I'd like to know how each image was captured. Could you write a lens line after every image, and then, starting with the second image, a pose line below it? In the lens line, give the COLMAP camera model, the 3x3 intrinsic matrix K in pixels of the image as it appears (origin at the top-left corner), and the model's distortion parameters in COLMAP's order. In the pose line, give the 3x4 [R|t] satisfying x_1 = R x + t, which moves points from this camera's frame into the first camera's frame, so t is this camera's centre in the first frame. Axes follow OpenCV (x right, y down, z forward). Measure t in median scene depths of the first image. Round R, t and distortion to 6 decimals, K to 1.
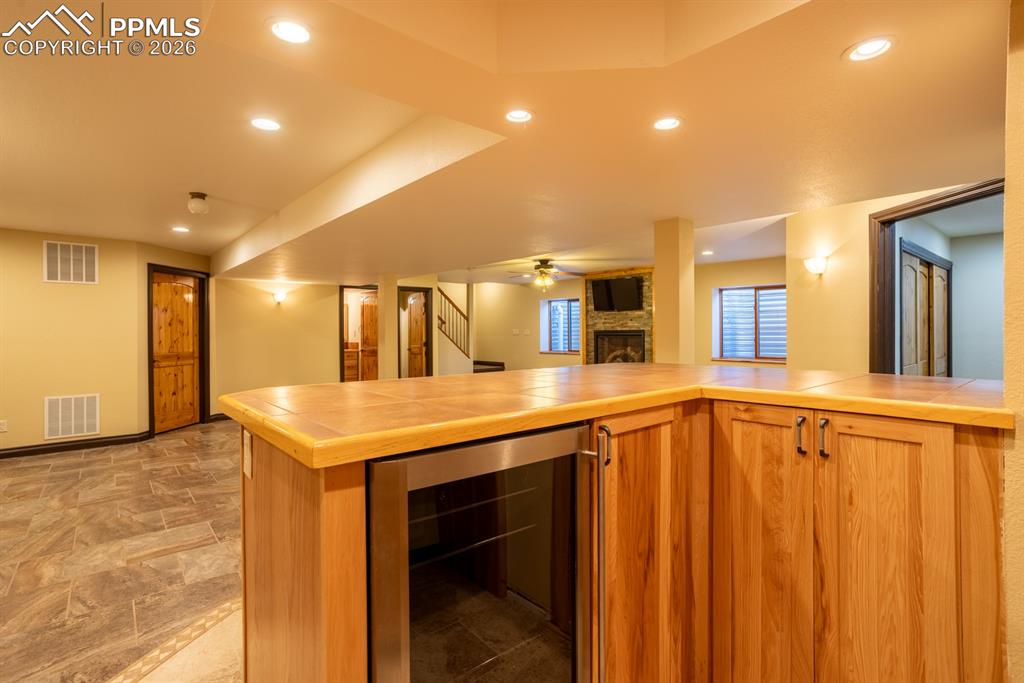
lens RADIAL K [[493.1, 0, 520.4], [0, 493.1, 337.1], [0, 0, 1]] dist [-0.001527, 0.003988]
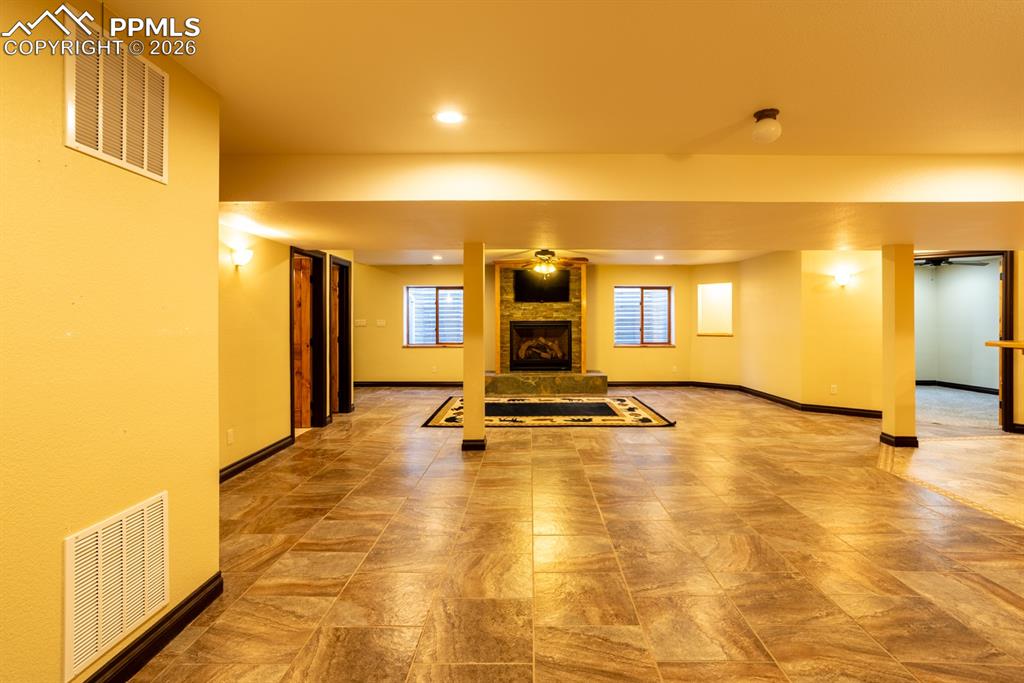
lens RADIAL K [[493.1, 0, 526.8], [0, 493.1, 326.0], [0, 0, 1]] dist [-0.001527, 0.003988]
pose [[0.652429, -0.003128, 0.757843, -0.624519], [0.007724, 0.999967, -0.002522, -0.000934], [-0.757810, 0.007499, 0.652432, 0.370729]]
